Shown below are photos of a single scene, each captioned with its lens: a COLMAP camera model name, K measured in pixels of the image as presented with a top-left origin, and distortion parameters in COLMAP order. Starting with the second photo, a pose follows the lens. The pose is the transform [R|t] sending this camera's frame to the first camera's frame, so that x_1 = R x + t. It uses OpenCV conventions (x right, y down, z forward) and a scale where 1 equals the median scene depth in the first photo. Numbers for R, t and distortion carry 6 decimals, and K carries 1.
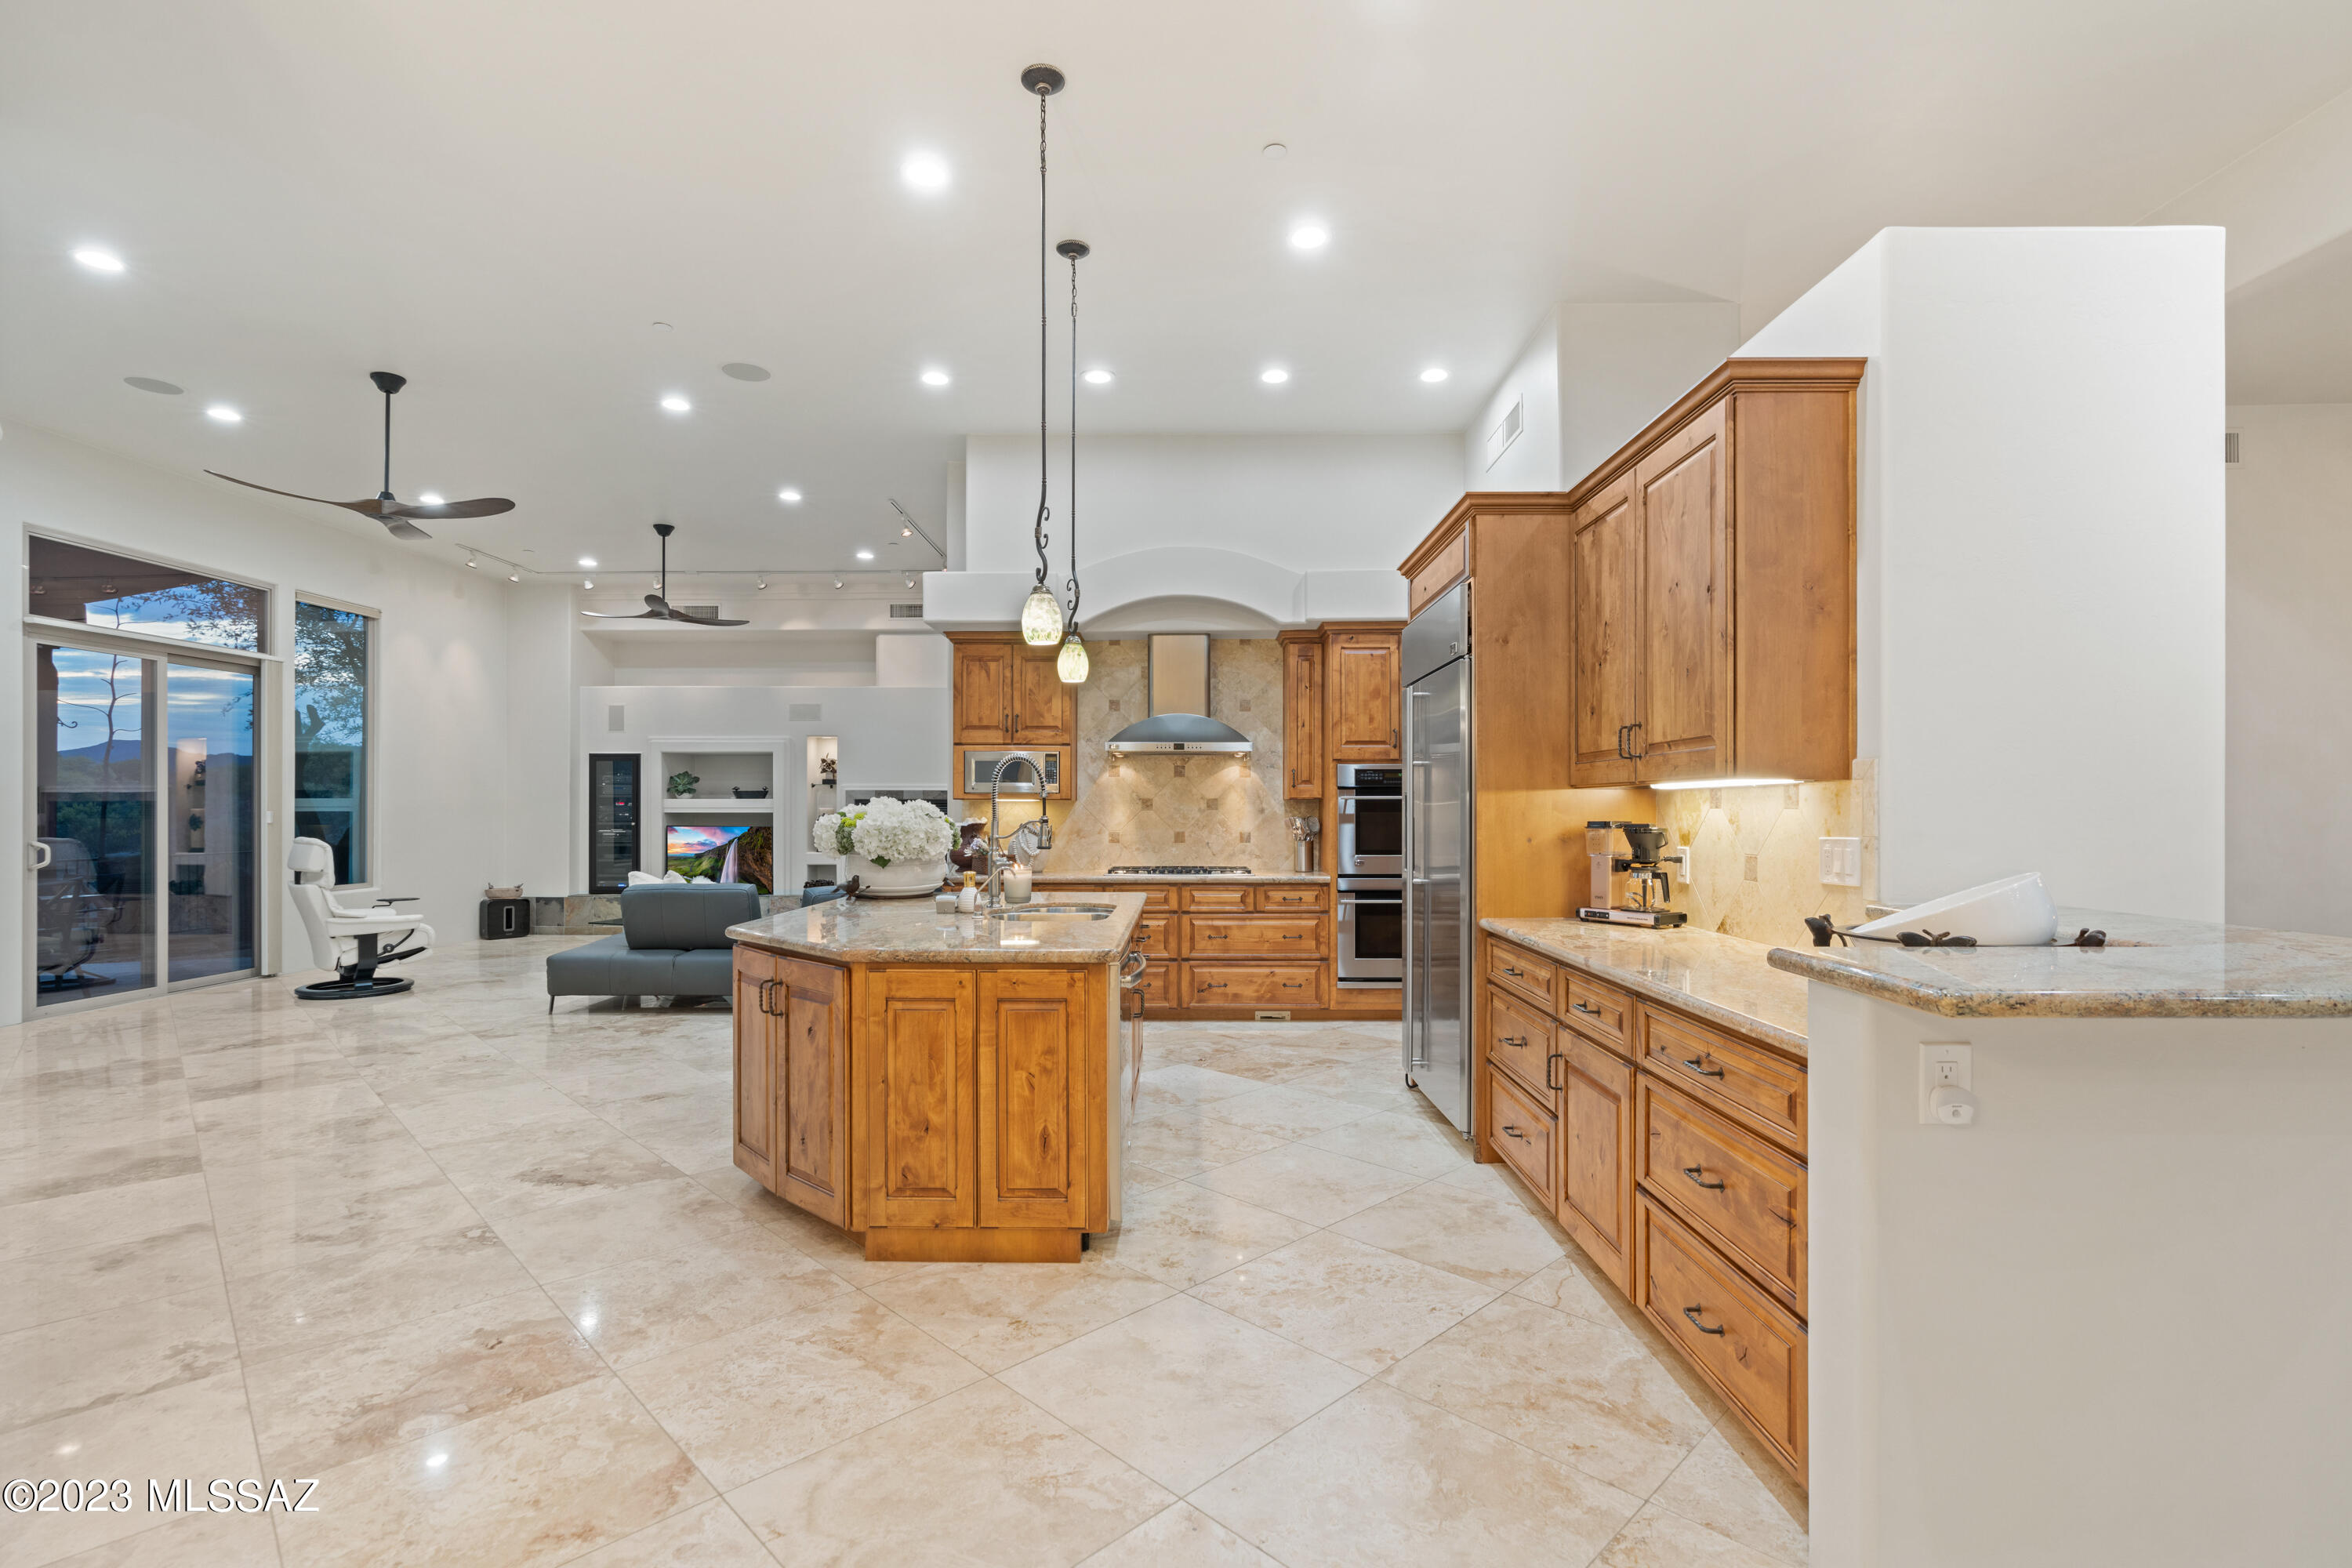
lens RADIAL K [[1079.1, 0, 1174.3], [0, 1079.1, 807.9], [0, 0, 1]] dist [-0.009578, 0.000117]
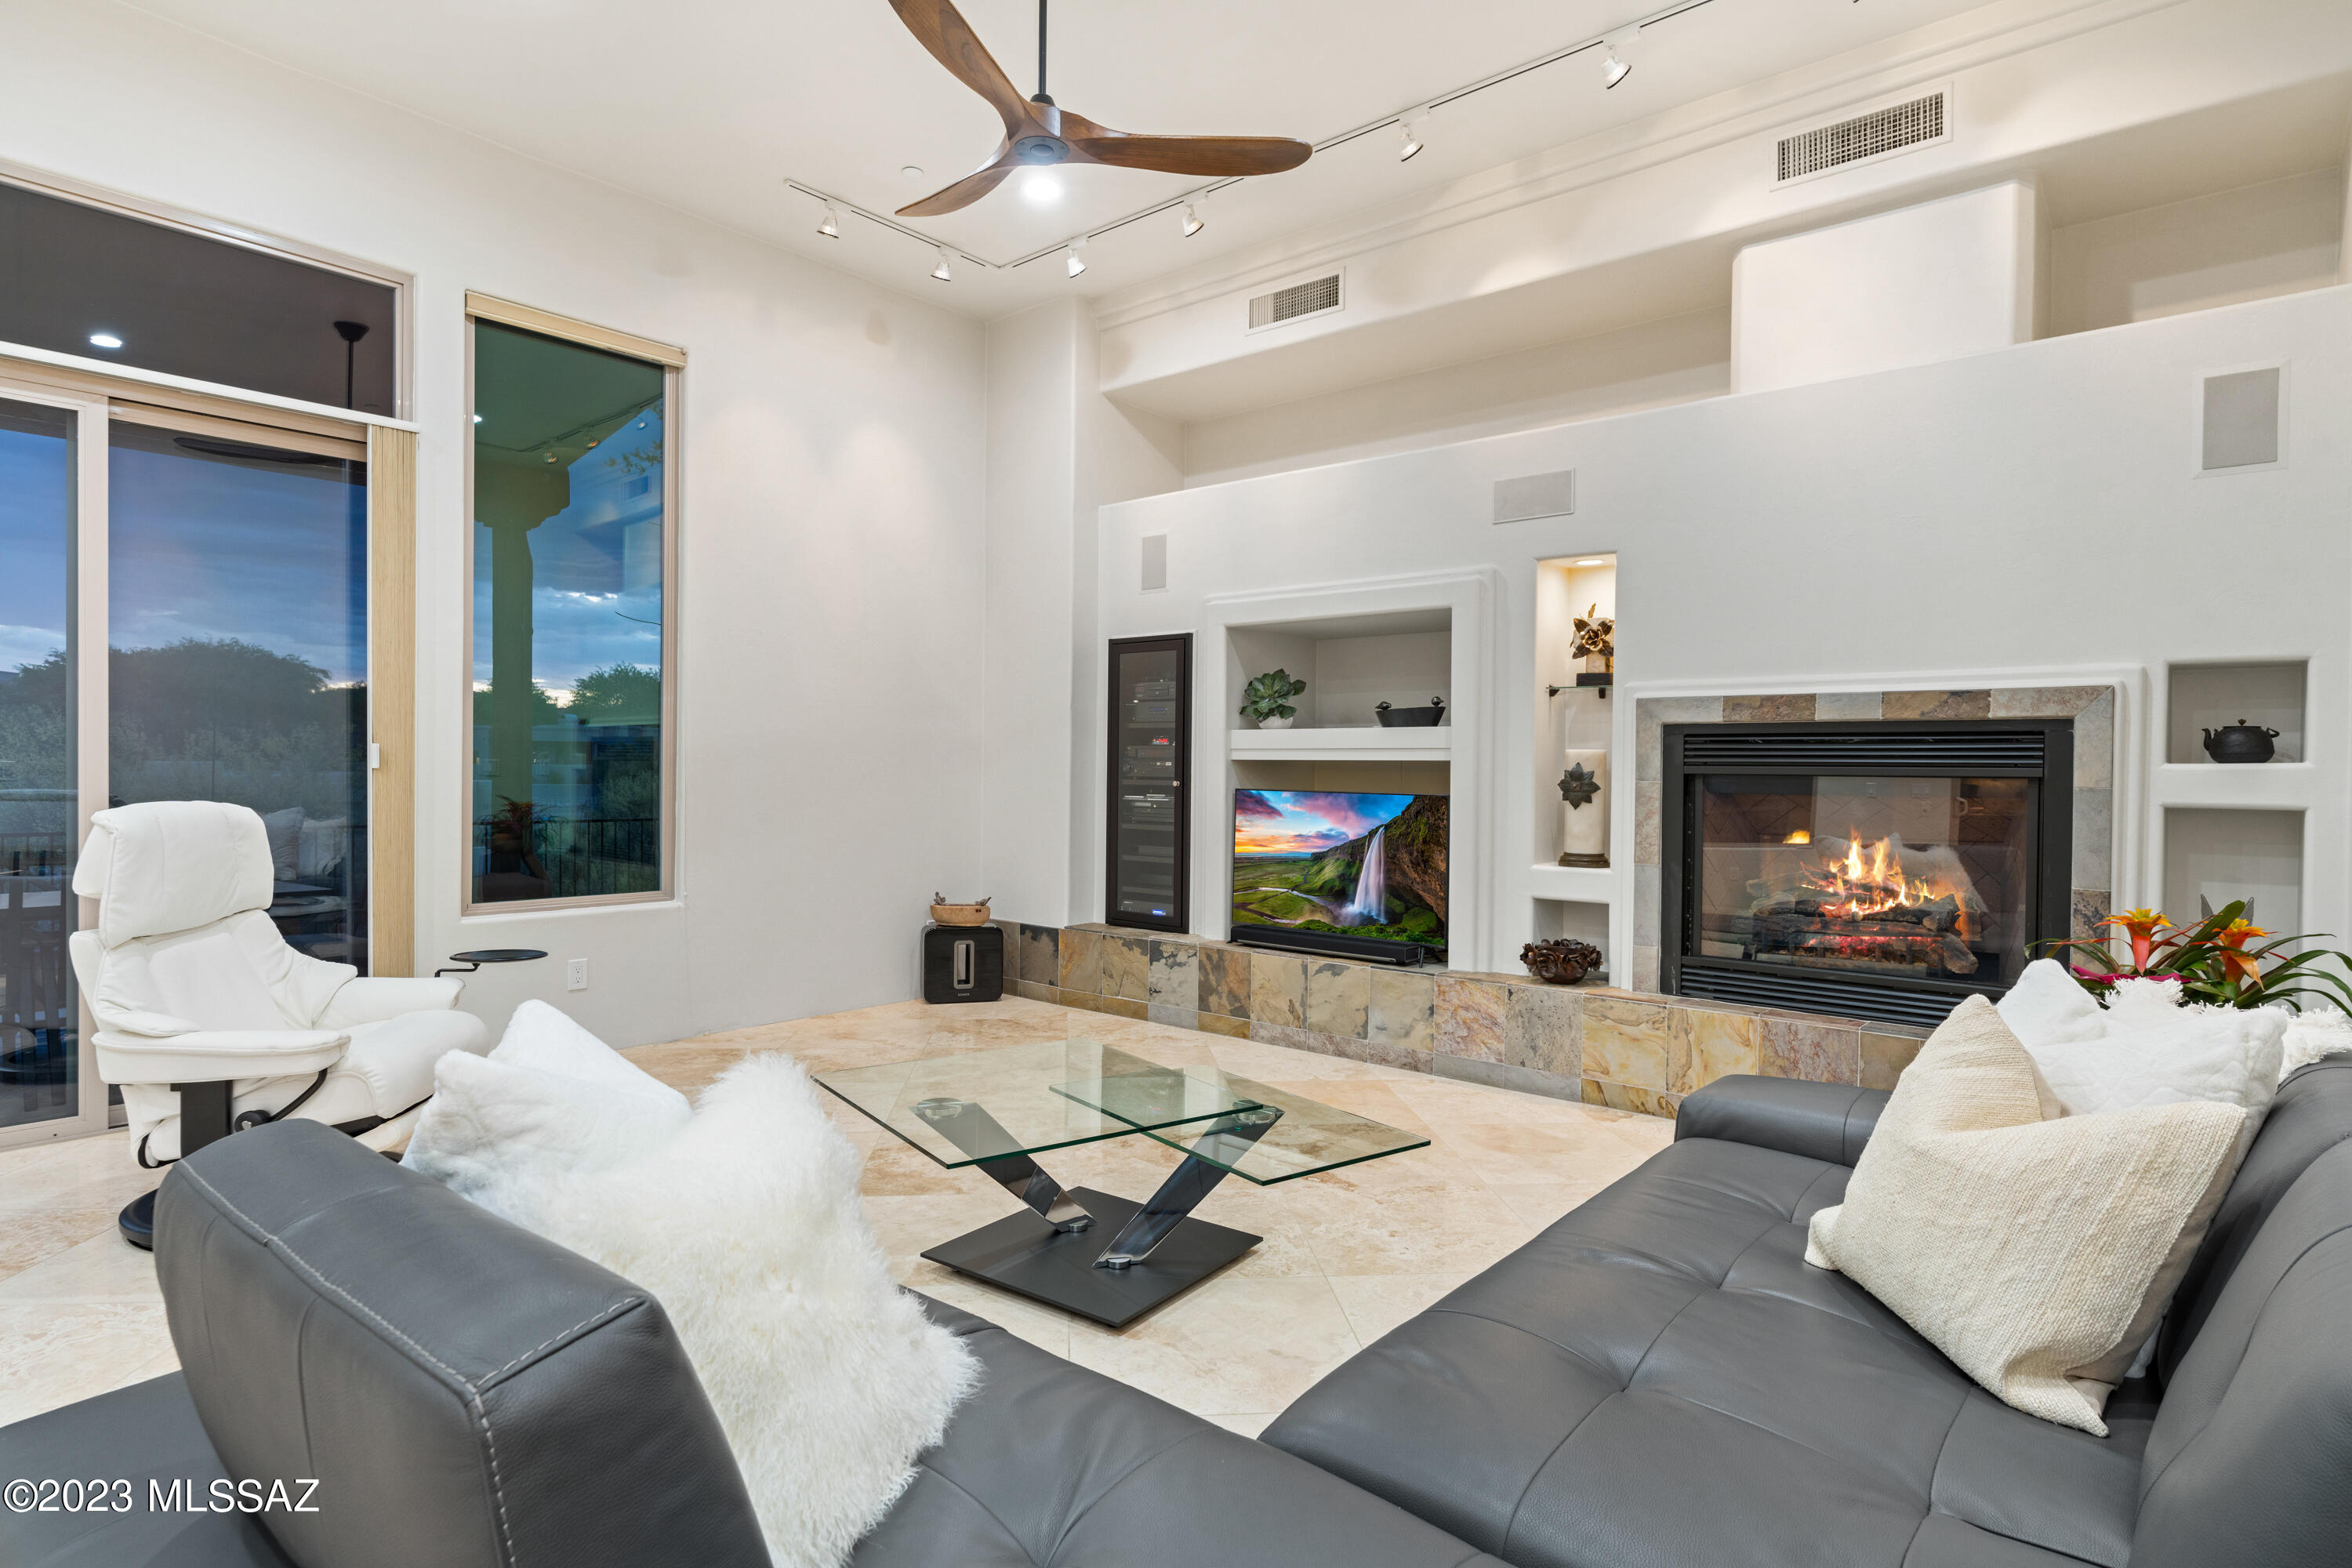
lens RADIAL K [[1233.2, 0, 1176.0], [0, 1233.2, 784.0], [0, 0, 1]] dist [-0.001096, -0.000135]
pose [[0.774232, 0.015219, -0.632718, -0.276215], [-0.008515, 0.999871, 0.013632, 0.012850], [0.632844, -0.005167, 0.774262, 0.989092]]
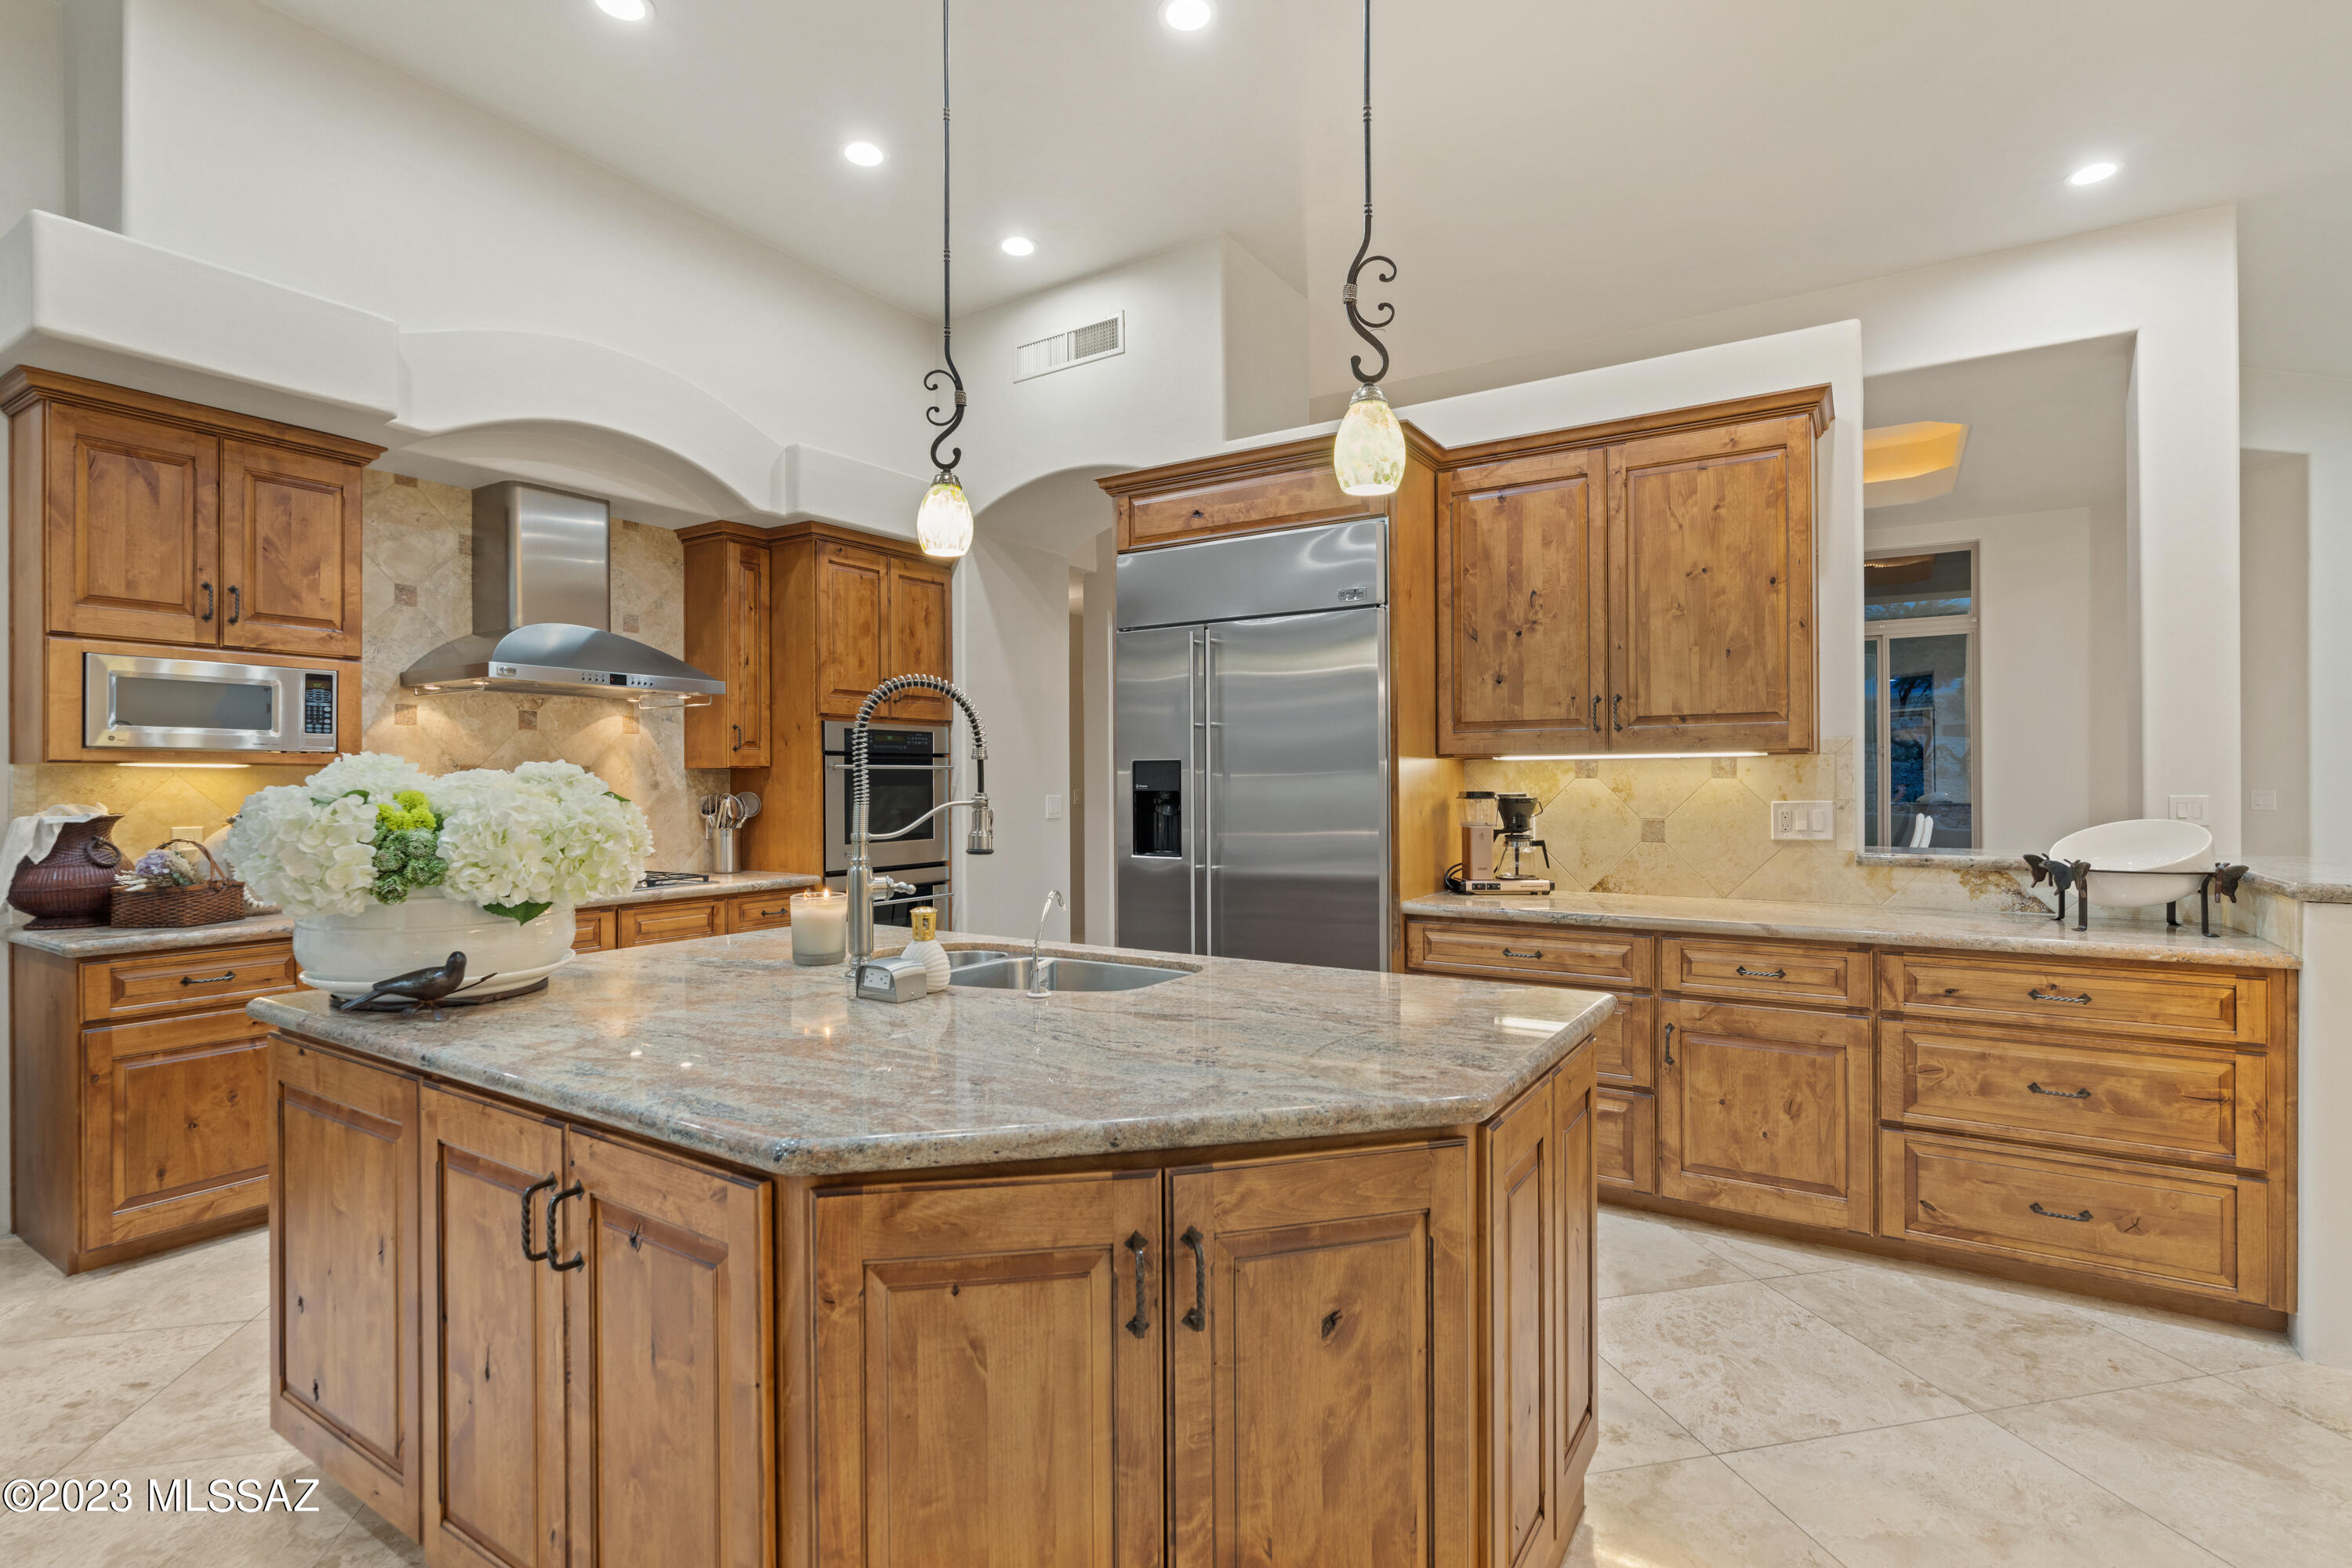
lens RADIAL K [[1104.2, 0, 1176.4], [0, 1104.2, 781.0], [0, 0, 1]] dist [-0.007198, 0.001499]
pose [[0.529872, -0.001282, 0.848077, -0.353088], [0.002964, 0.999996, -0.000340, 0.001276], [-0.848073, 0.002693, 0.529873, 0.404785]]
